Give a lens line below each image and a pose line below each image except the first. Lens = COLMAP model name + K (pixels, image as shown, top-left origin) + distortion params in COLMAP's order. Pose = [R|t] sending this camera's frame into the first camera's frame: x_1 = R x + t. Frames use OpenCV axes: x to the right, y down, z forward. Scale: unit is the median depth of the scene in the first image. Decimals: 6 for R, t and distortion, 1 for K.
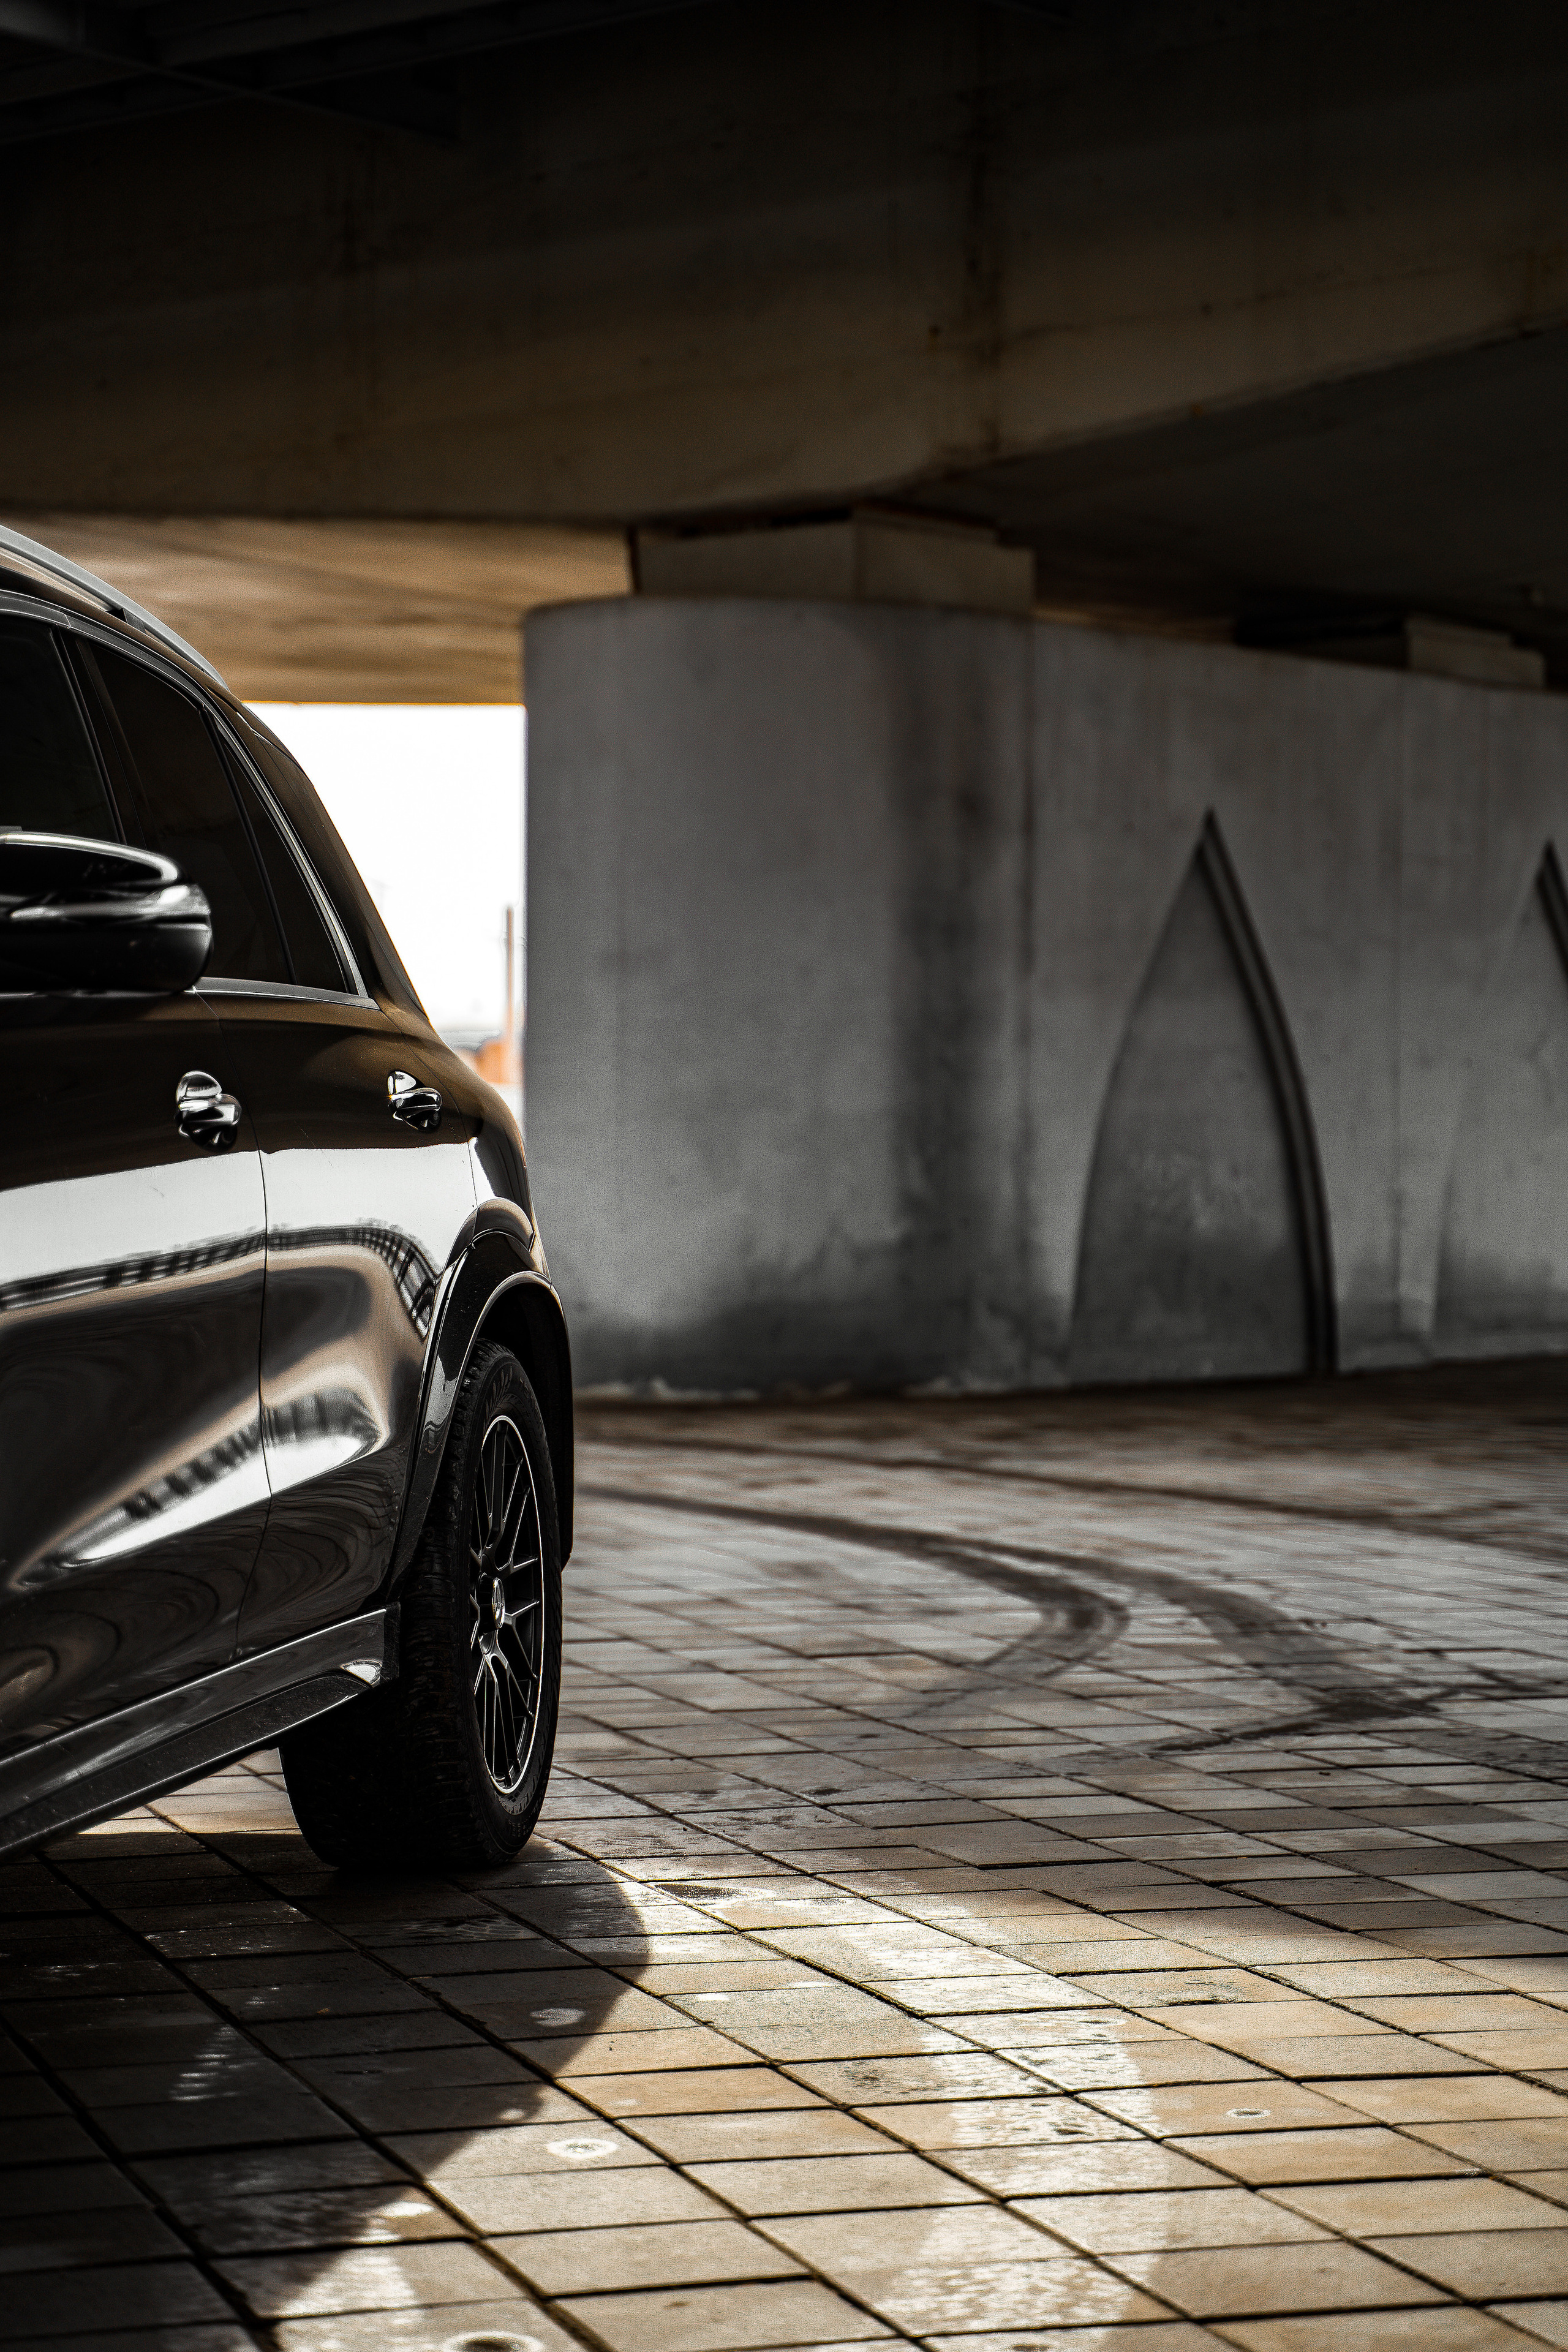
lens RADIAL K [[4803.7, 0, 744.4], [0, 4803.7, 1180.5], [0, 0, 1]] dist [0.308318, -0.180696]
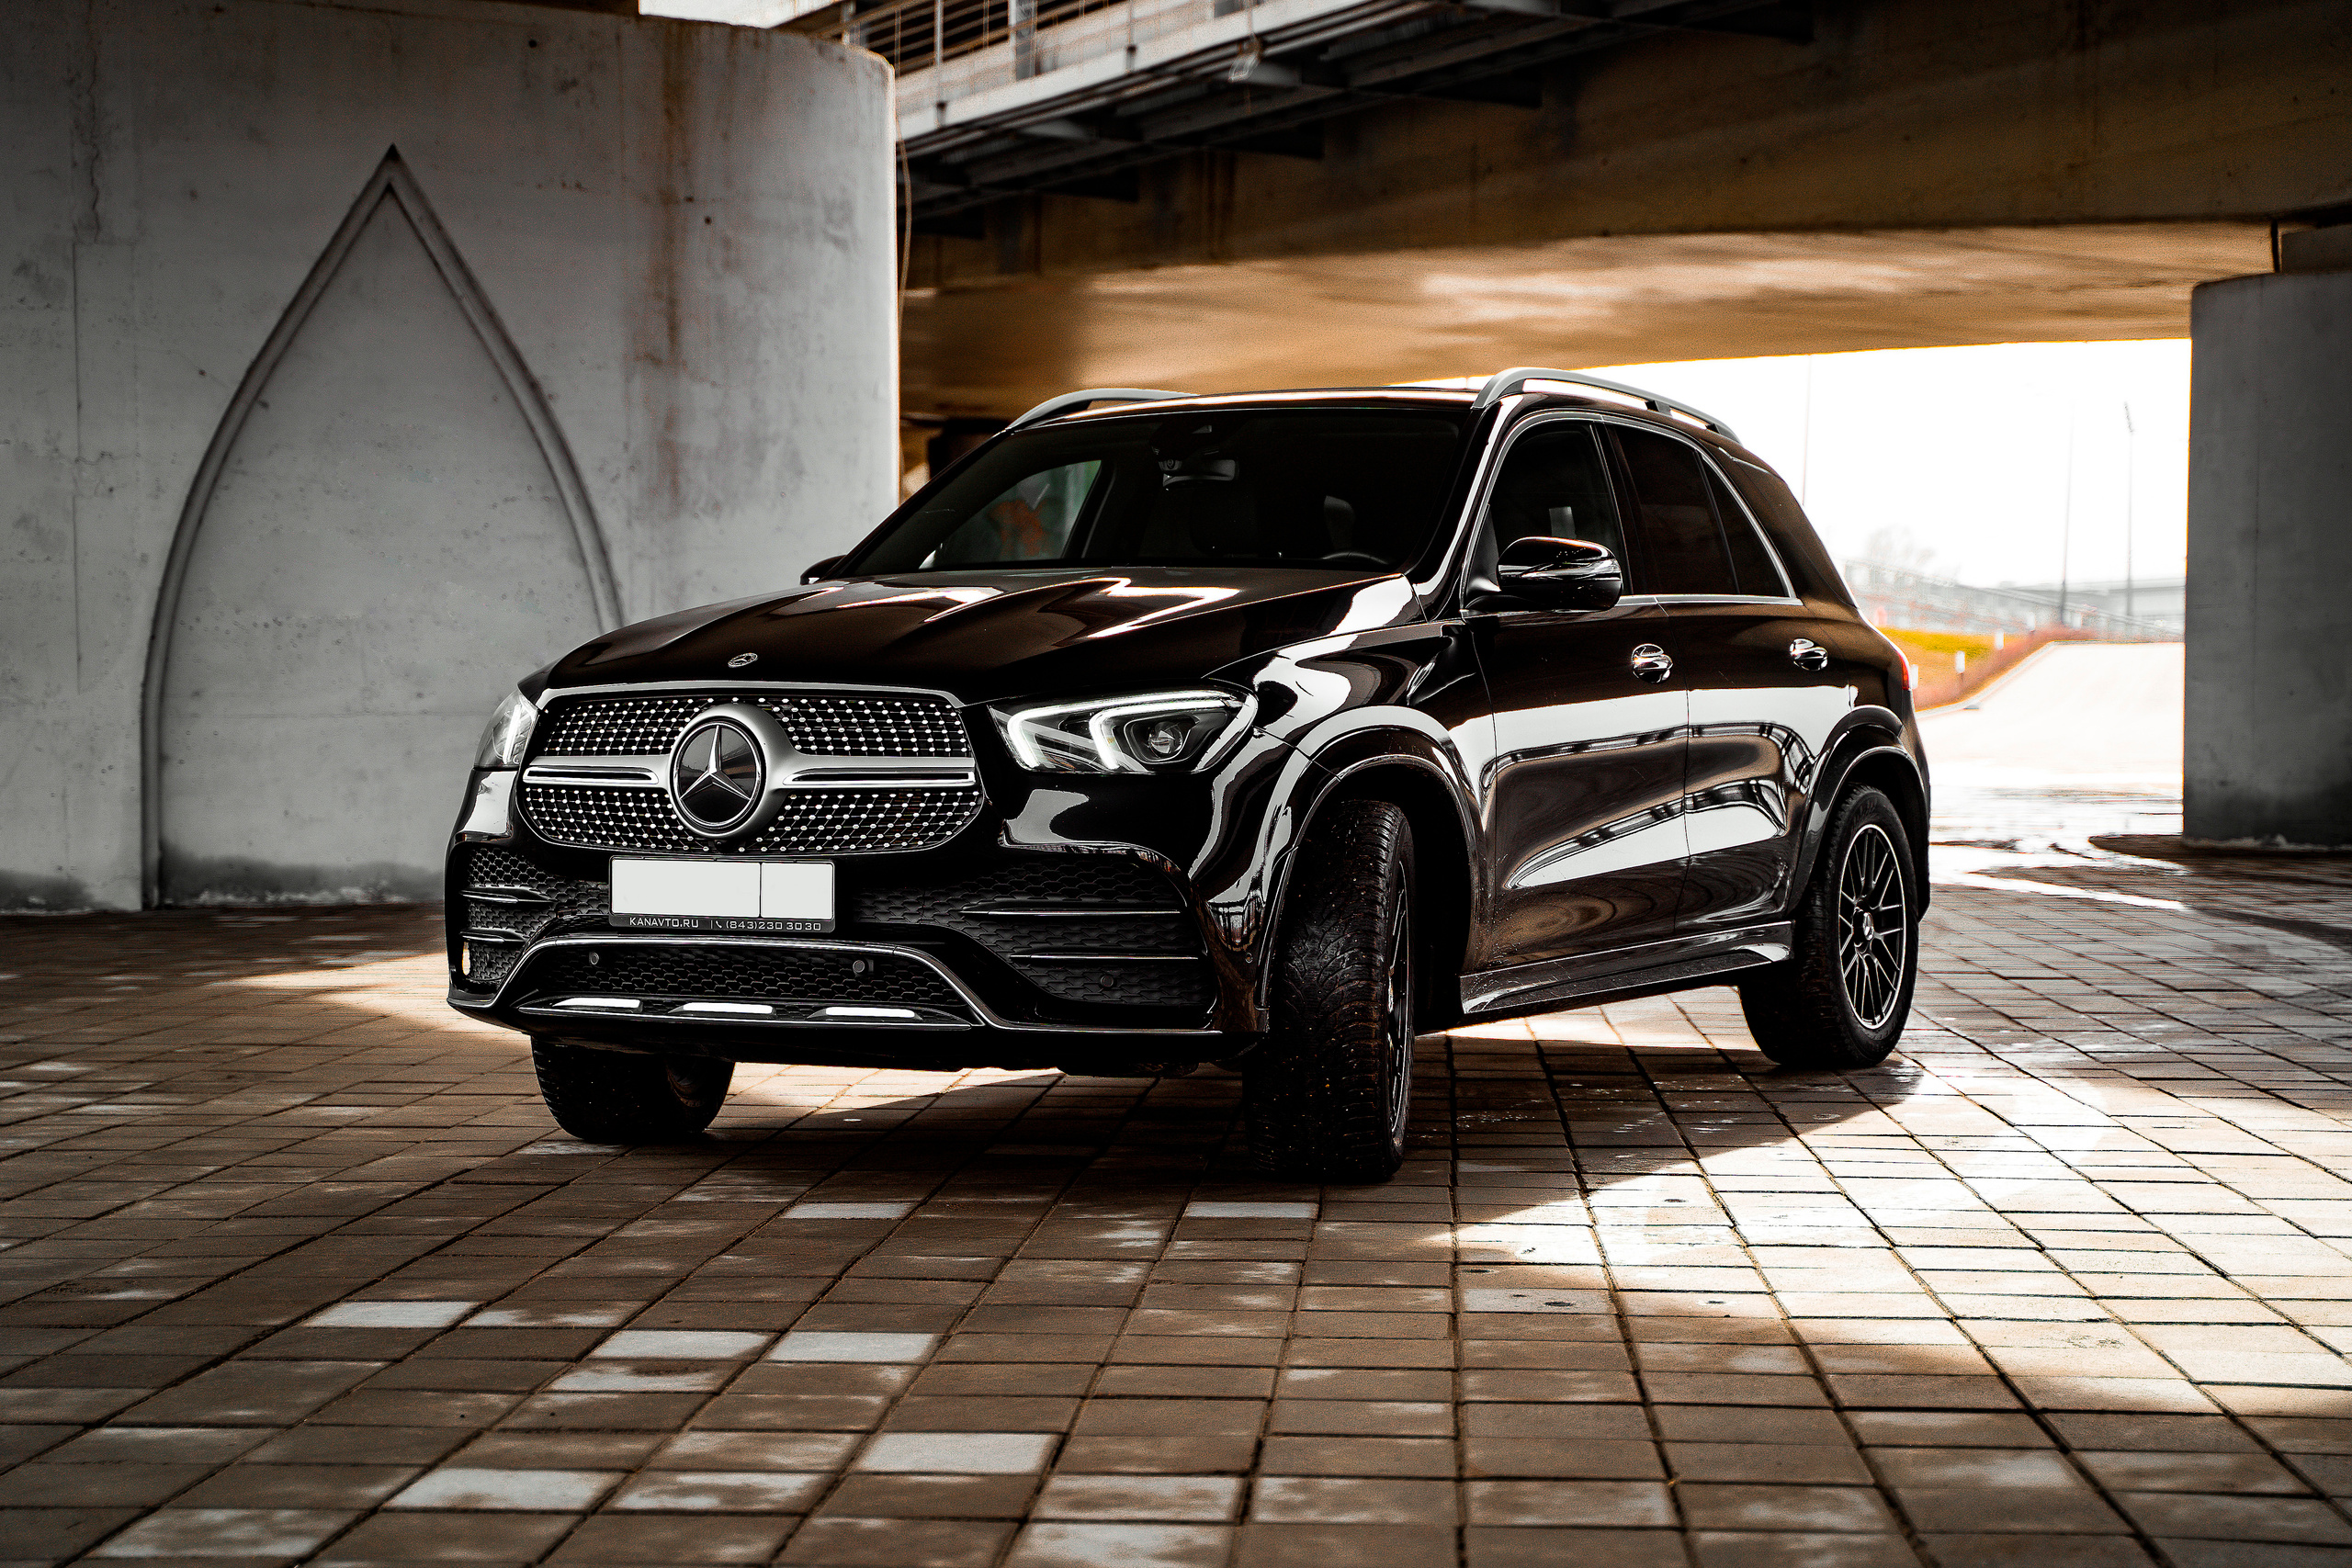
lens RADIAL K [[3627.2, 0, 1176.0], [0, 3627.2, 784.0], [0, 0, 1]] dist [0.153184, 0.058182]
pose [[0.937906, 0.010346, -0.346734, 0.151901], [-0.001553, 0.999670, 0.025628, -0.001826], [0.346885, -0.023498, 0.937613, -0.329451]]
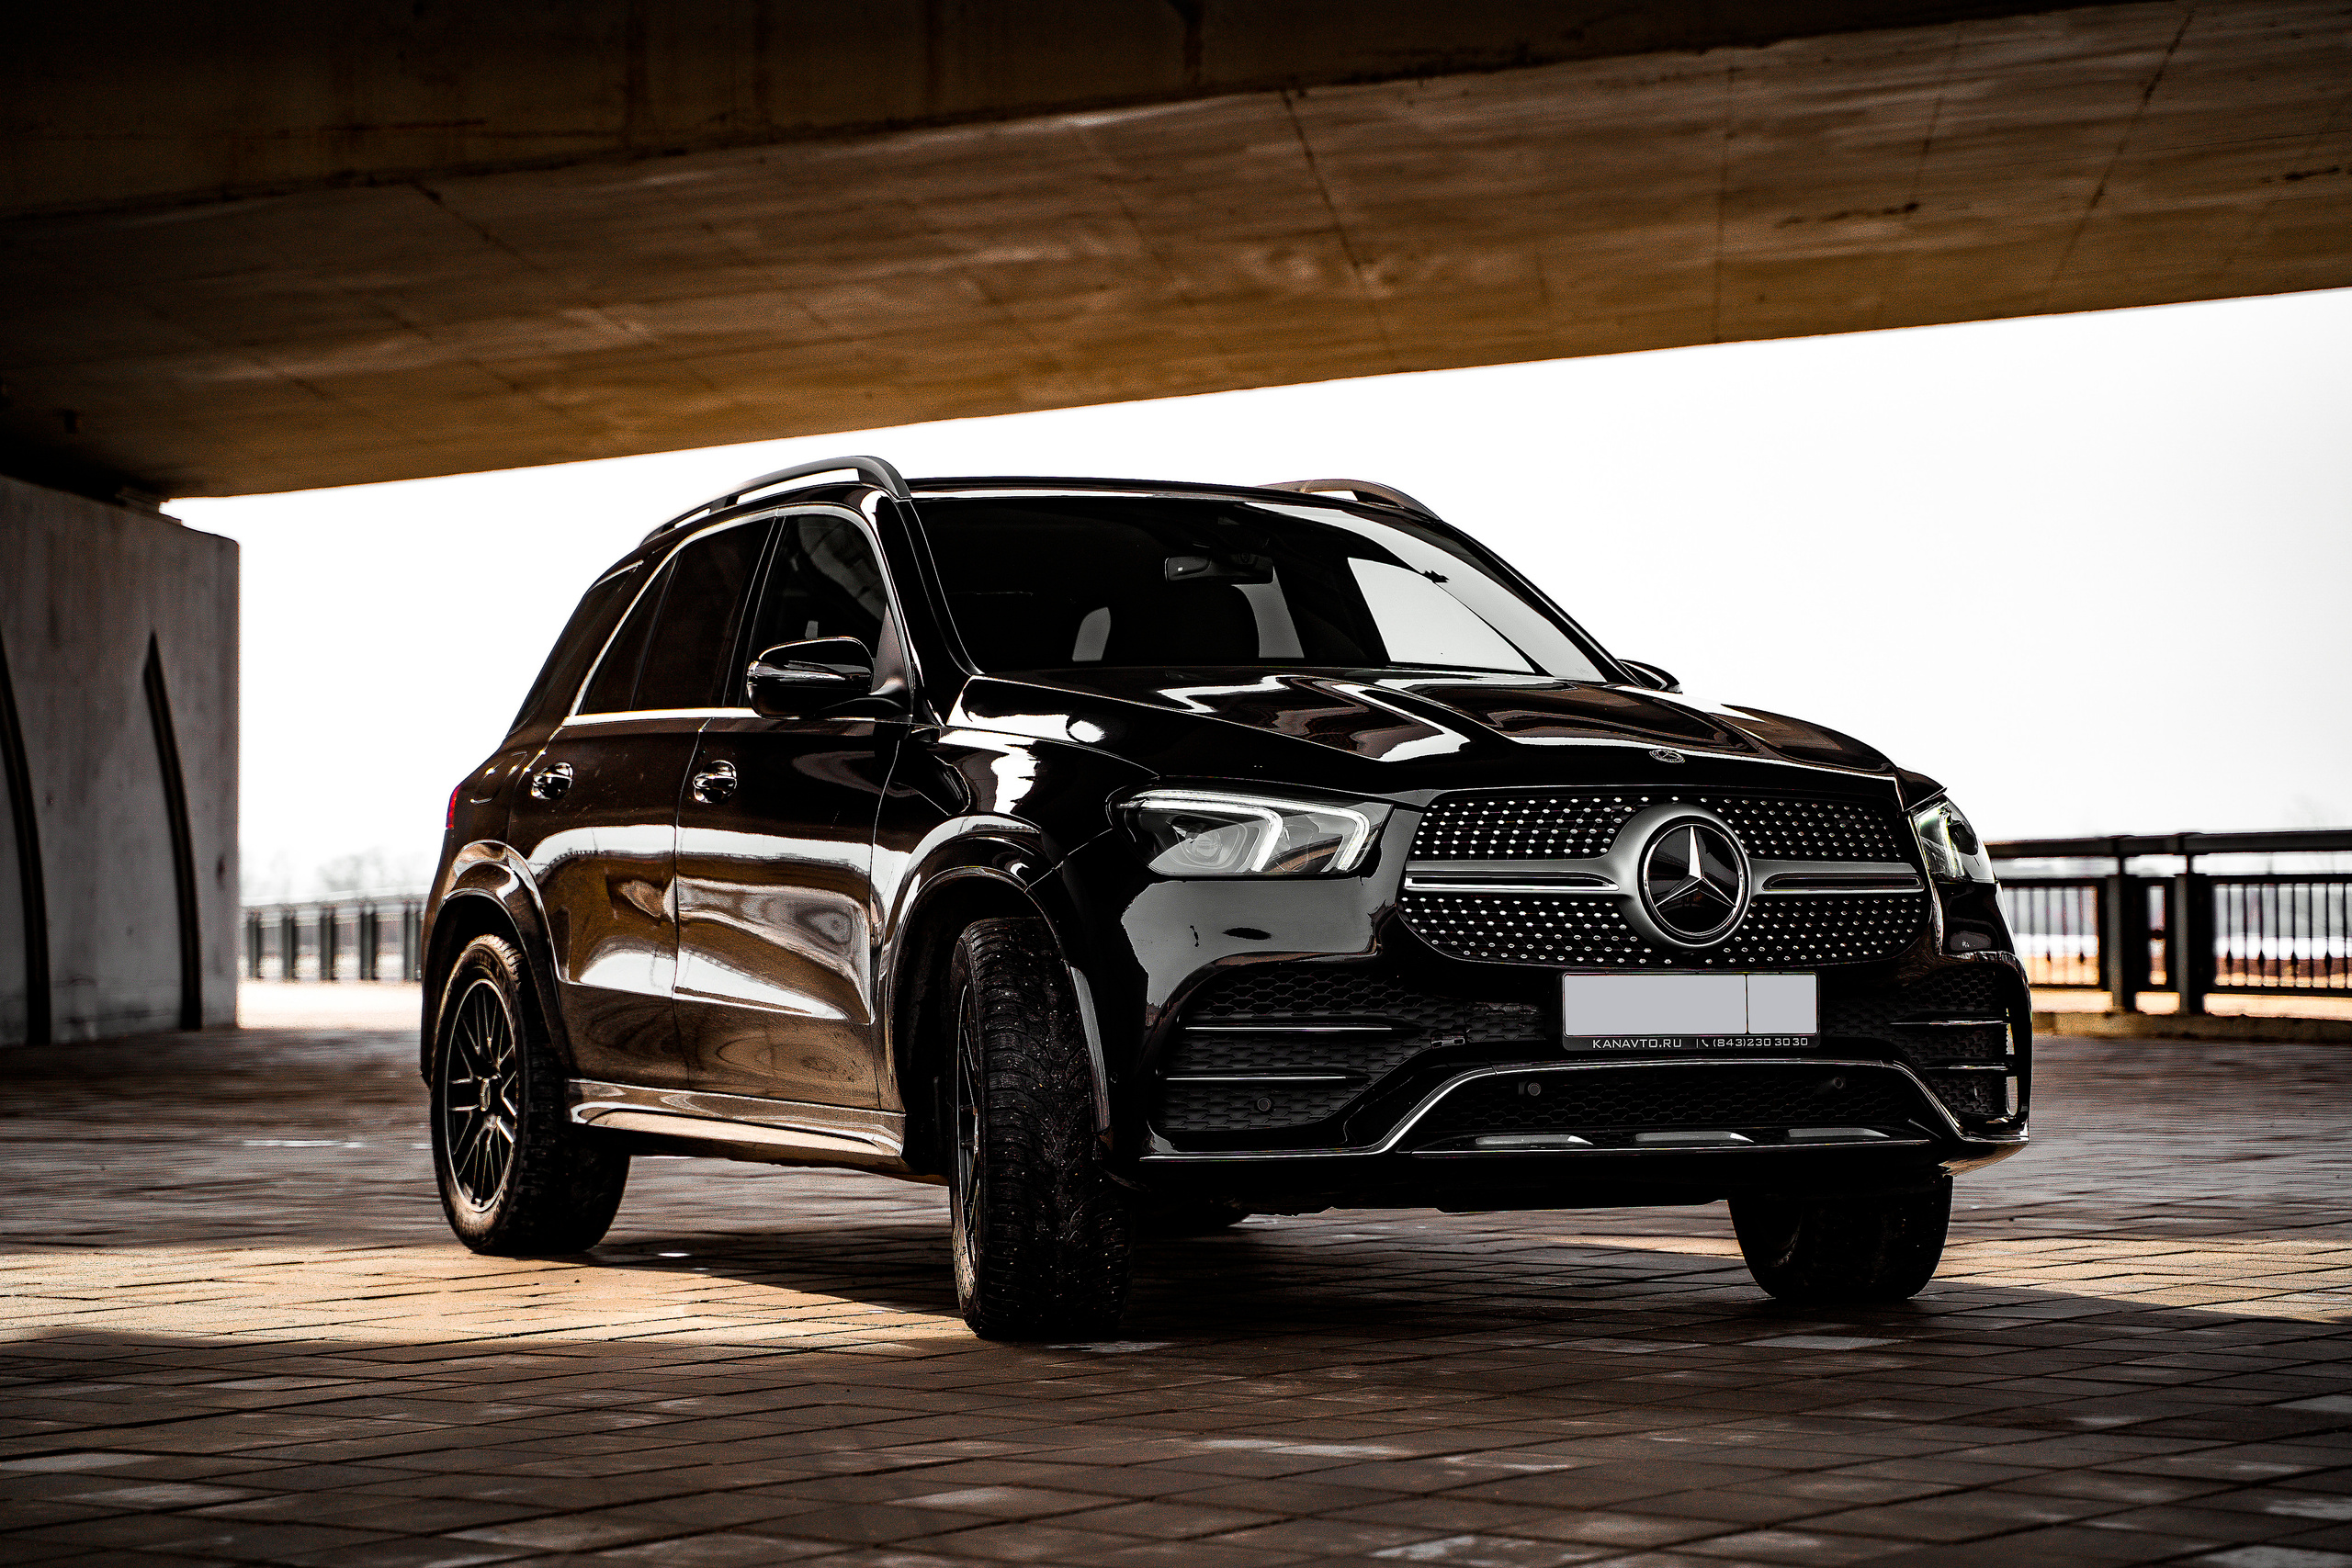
lens RADIAL K [[4803.2, 0, 1167.3], [0, 4803.2, 775.7], [0, 0, 1]] dist [0.308318, -0.180696]
pose [[0.821189, 0.022820, 0.570200, -0.870596], [-0.008341, 0.999573, -0.027992, 0.024007], [-0.570595, 0.018230, 0.821029, -0.354609]]
